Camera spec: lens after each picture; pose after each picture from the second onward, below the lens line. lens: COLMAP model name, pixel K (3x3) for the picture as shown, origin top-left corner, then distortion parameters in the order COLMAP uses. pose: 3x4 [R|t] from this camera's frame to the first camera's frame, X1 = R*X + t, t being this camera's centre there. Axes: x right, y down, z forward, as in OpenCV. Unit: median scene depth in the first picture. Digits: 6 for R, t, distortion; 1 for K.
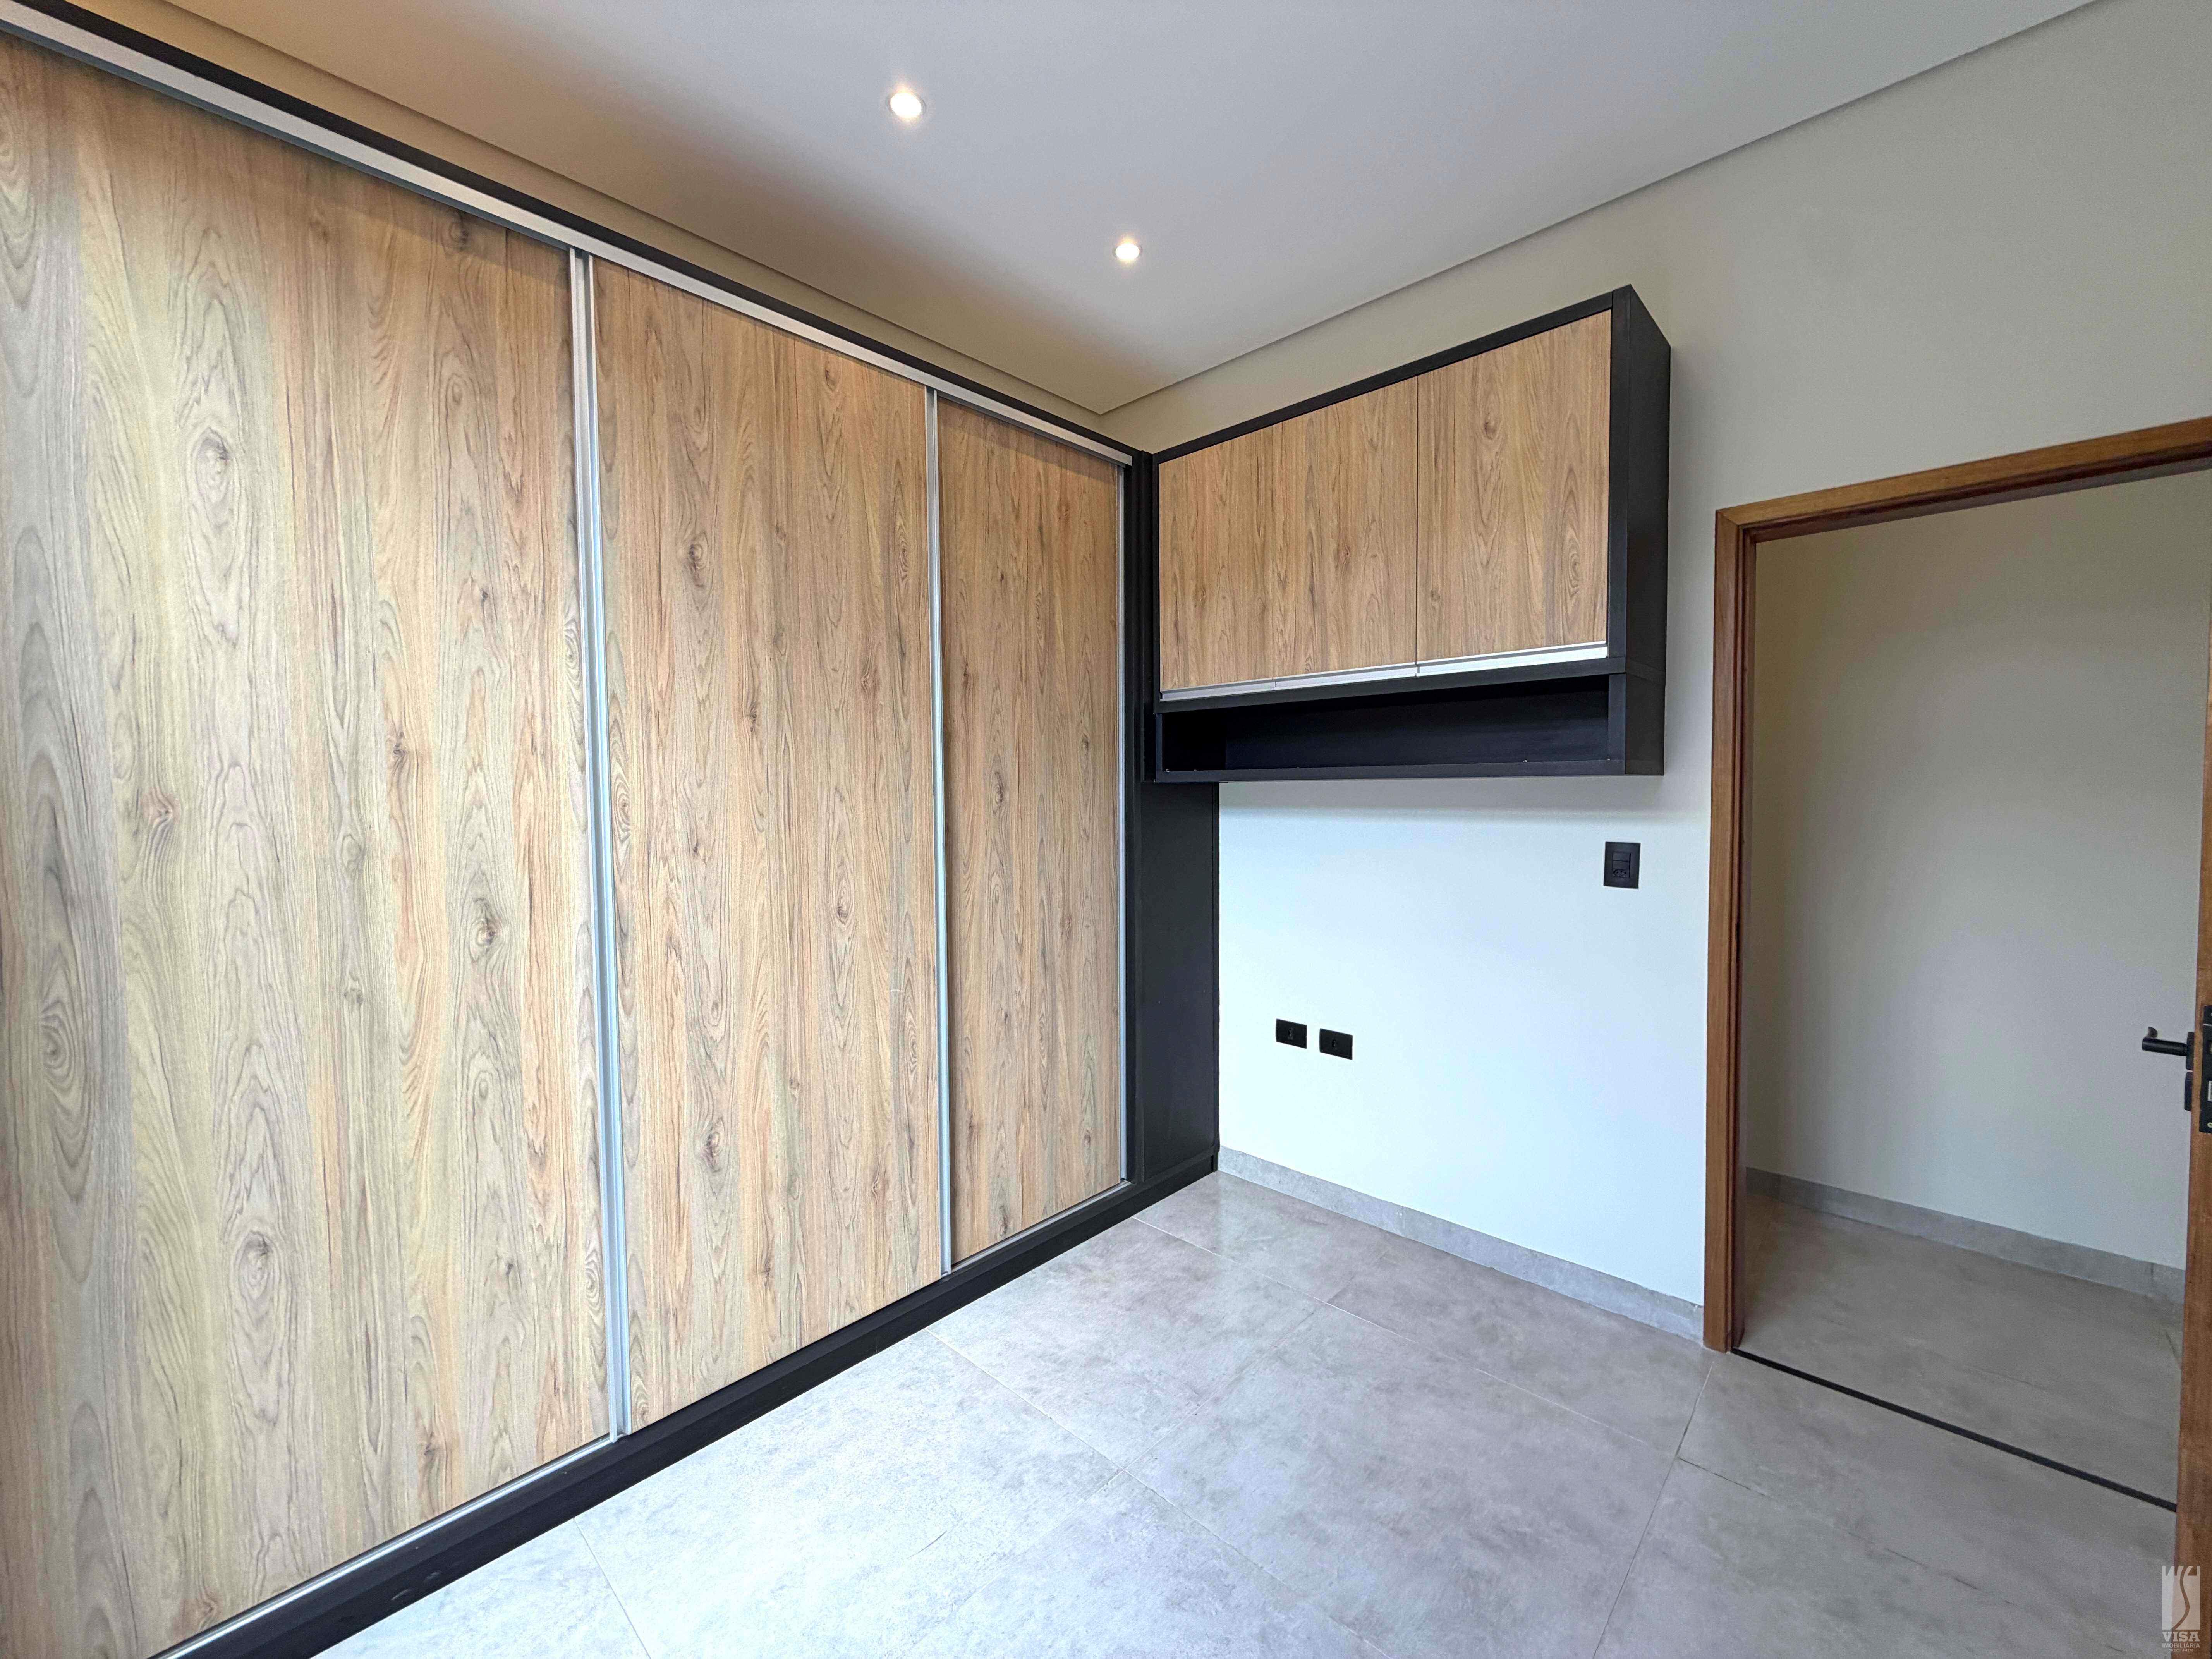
lens RADIAL K [[880.4, 0, 1103.6], [0, 880.4, 827.4], [0, 0, 1]] dist [-0.000517, 0.000053]
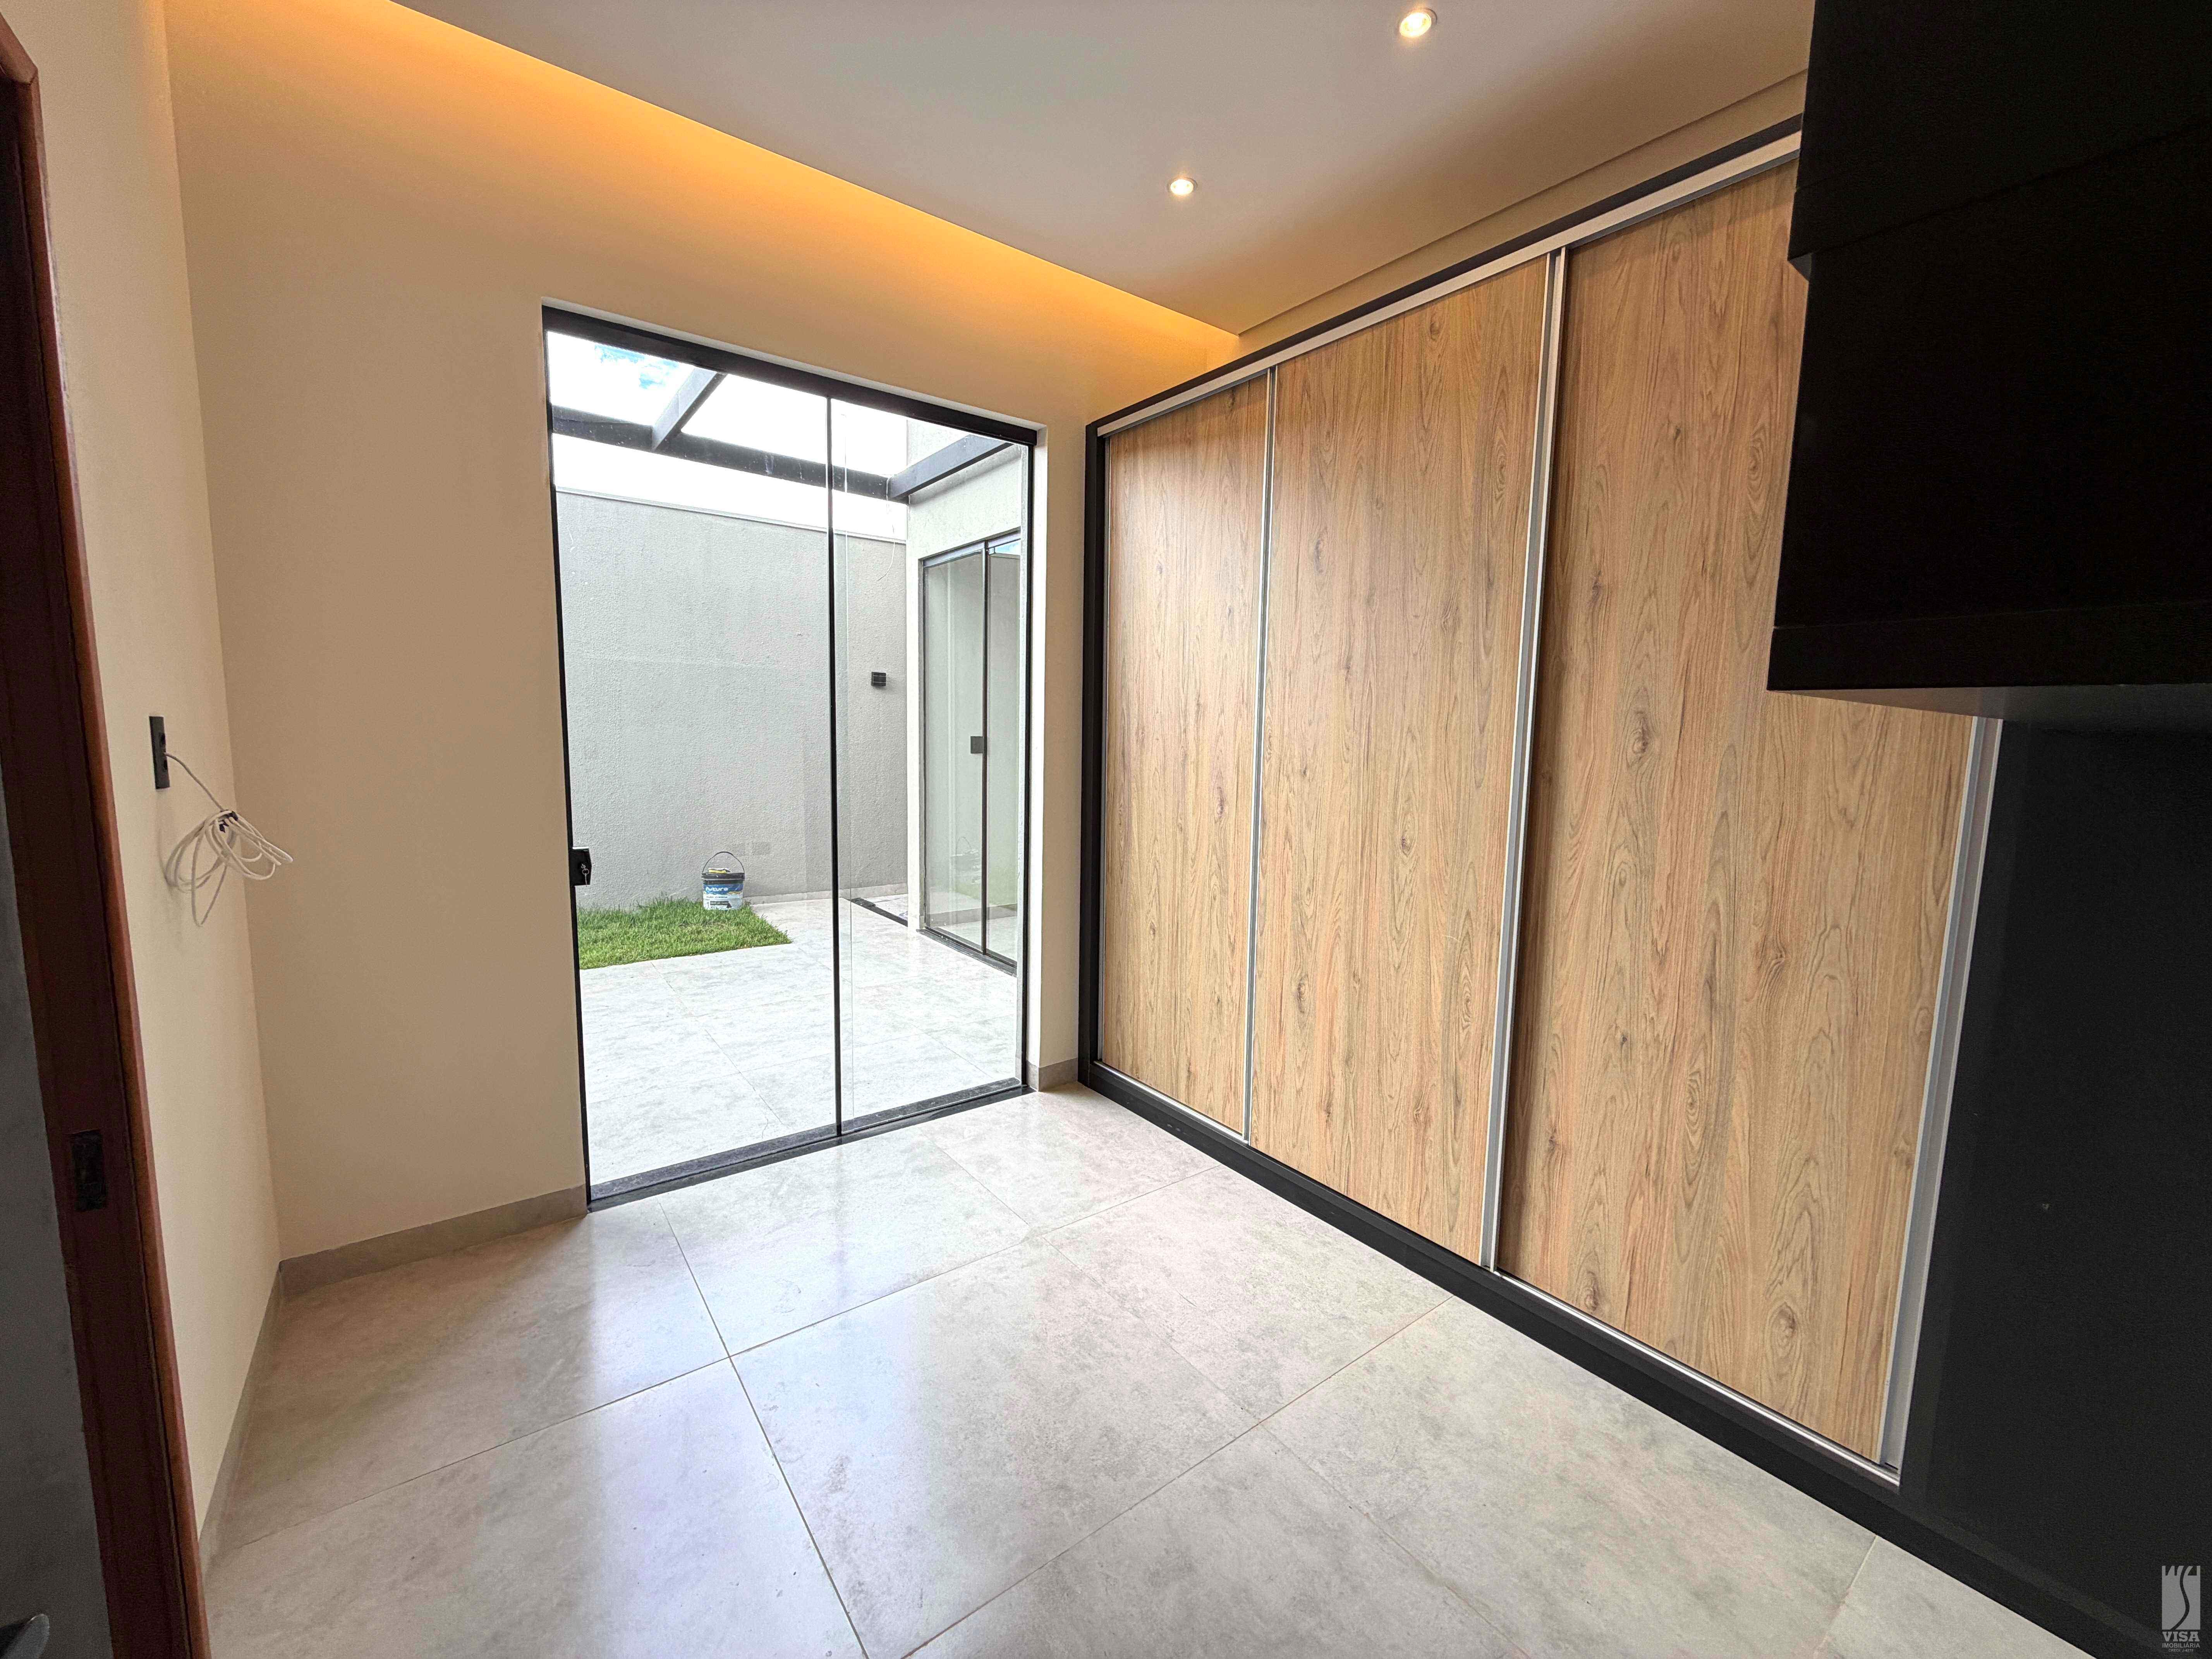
lens RADIAL K [[880.4, 0, 1103.6], [0, 880.4, 827.4], [0, 0, 1]] dist [-0.000517, 0.000053]
pose [[-0.162064, 0.118301, -0.979663, 0.837649], [-0.060845, 0.989701, 0.129578, -0.042403], [0.984903, 0.080608, -0.153197, 0.826055]]
